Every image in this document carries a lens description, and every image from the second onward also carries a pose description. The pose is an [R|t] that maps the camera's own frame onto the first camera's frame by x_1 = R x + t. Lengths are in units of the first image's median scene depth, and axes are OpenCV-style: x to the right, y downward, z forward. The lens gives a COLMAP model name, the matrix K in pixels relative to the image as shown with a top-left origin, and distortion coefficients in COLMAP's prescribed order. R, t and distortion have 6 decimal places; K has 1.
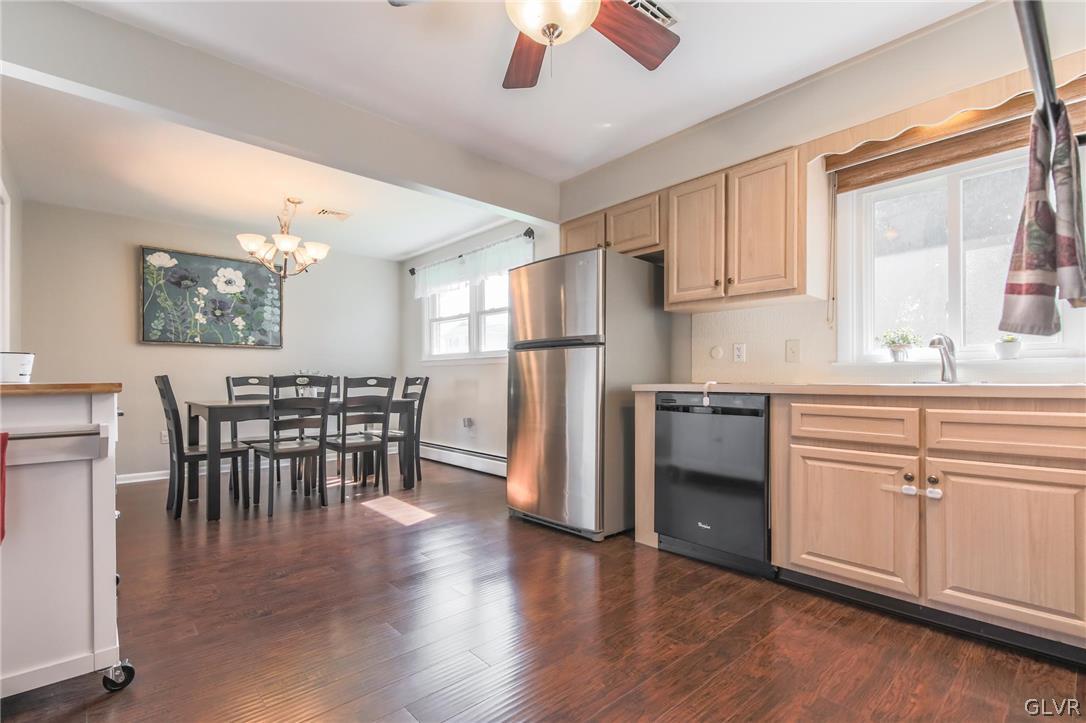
lens RADIAL K [[493.9, 0, 542.7], [0, 493.9, 380.0], [0, 0, 1]] dist [0.001699, 0.000188]
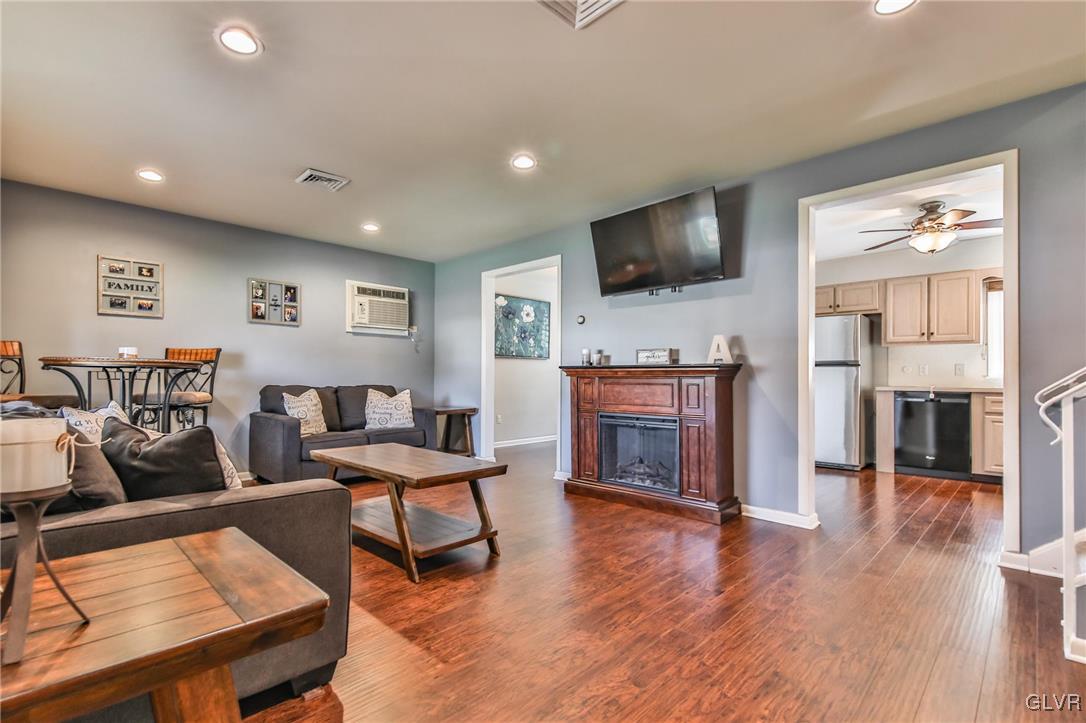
lens RADIAL K [[501.1, 0, 526.2], [0, 501.1, 374.8], [0, 0, 1]] dist [0.000086, -0.000532]
pose [[0.999043, 0.007017, 0.043164, -0.750239], [-0.006699, 0.999949, -0.007521, -0.008556], [-0.043214, 0.007225, 0.999040, -0.515541]]
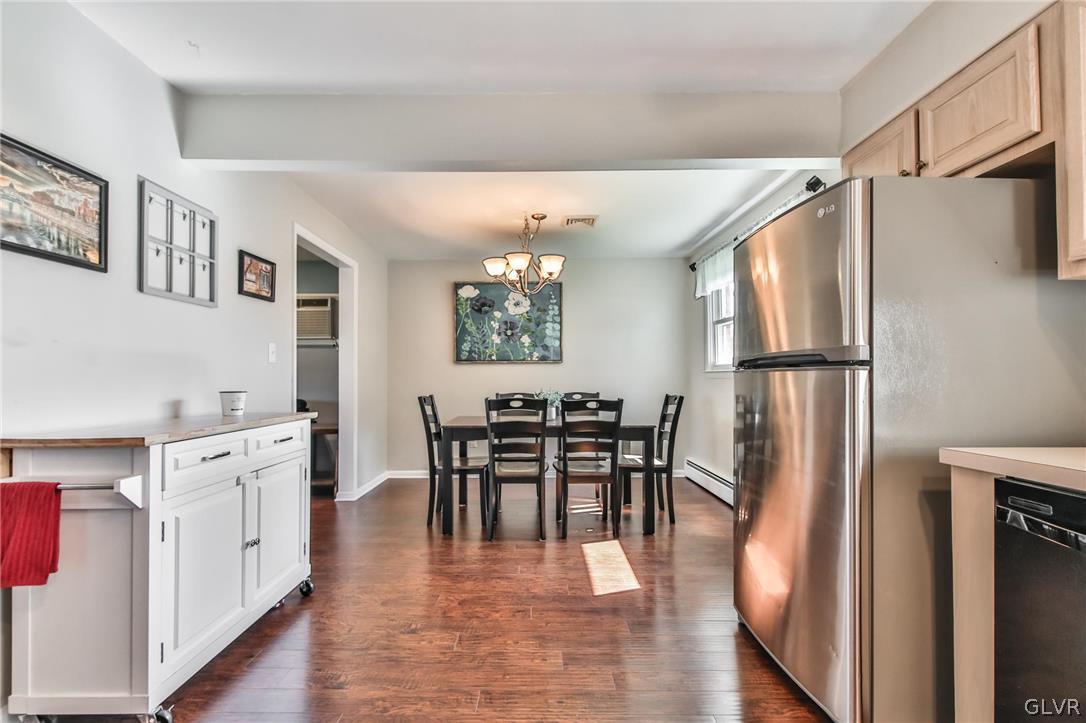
lens RADIAL K [[489.3, 0, 534.8], [0, 489.3, 371.5], [0, 0, 1]] dist [0.011012, -0.000783]
pose [[0.738249, -0.010325, -0.674449, 0.131409], [0.001862, 0.999910, -0.013269, -0.036309], [0.674526, 0.008540, 0.738202, 0.243226]]
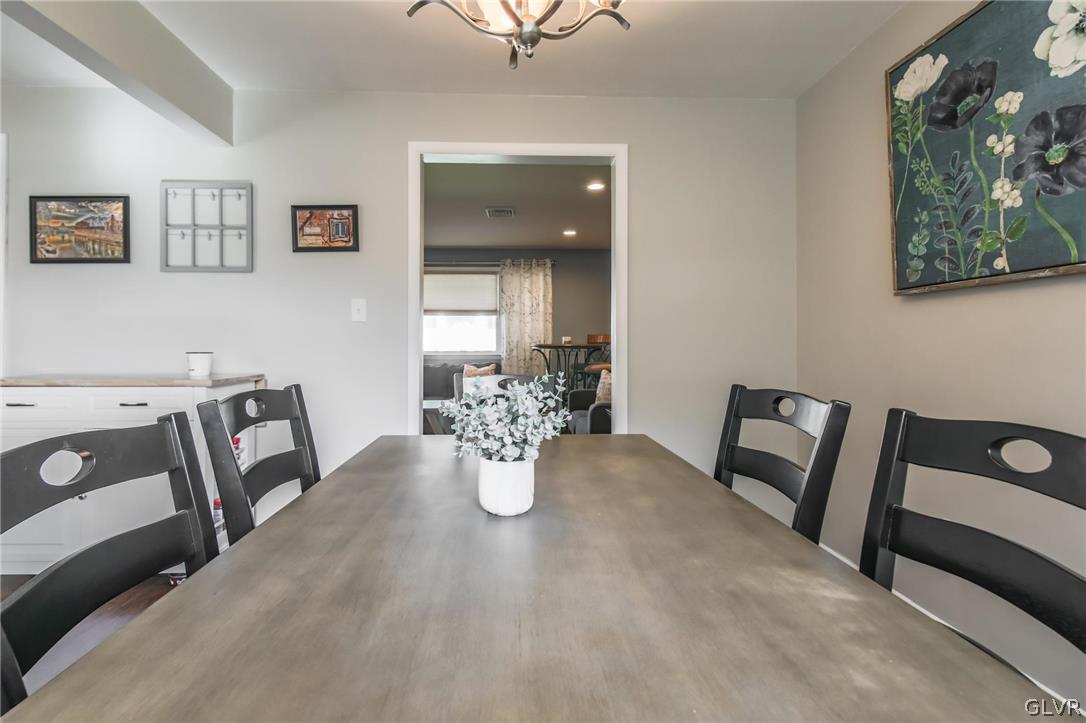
lens RADIAL K [[508.2, 0, 525.2], [0, 508.2, 340.7], [0, 0, 1]] dist [0.018125, -0.000700]
pose [[-0.656551, -0.006428, -0.754254, -0.255195], [0.000342, 0.999961, -0.008819, -0.030177], [0.754282, -0.006048, -0.656523, 1.019663]]
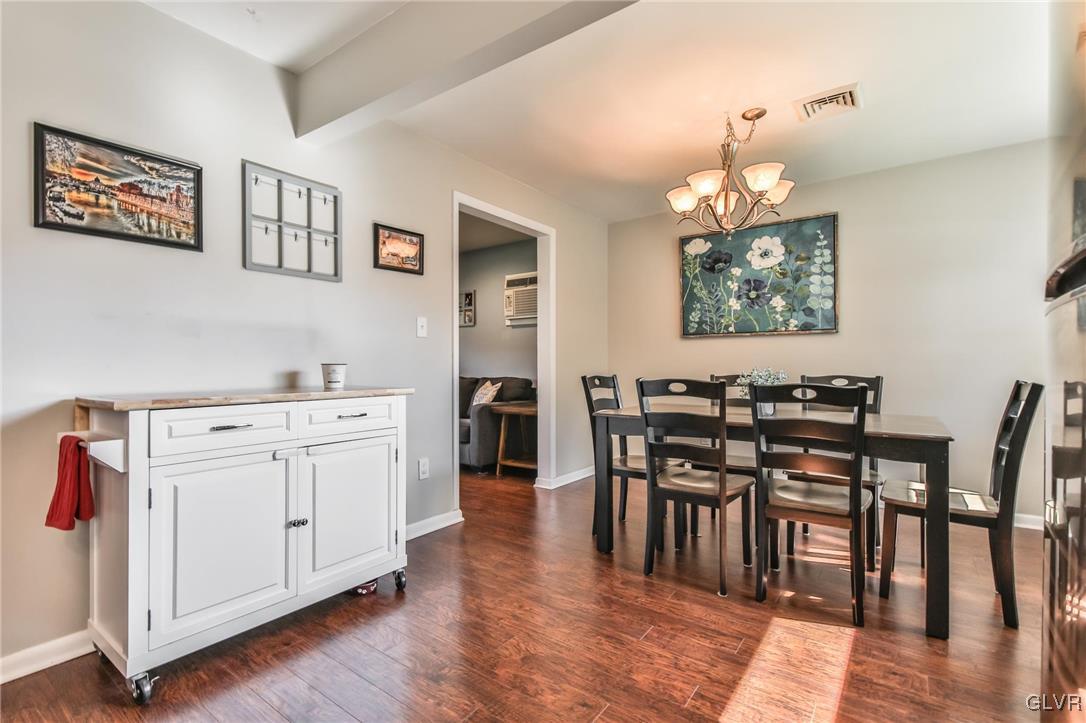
lens RADIAL K [[501.4, 0, 529.8], [0, 501.4, 364.0], [0, 0, 1]] dist [0.012545, -0.000128]
pose [[0.188129, 0.001380, -0.982143, 0.098897], [0.000773, 0.999998, 0.001553, -0.023375], [0.982144, -0.001052, 0.188128, 0.505951]]
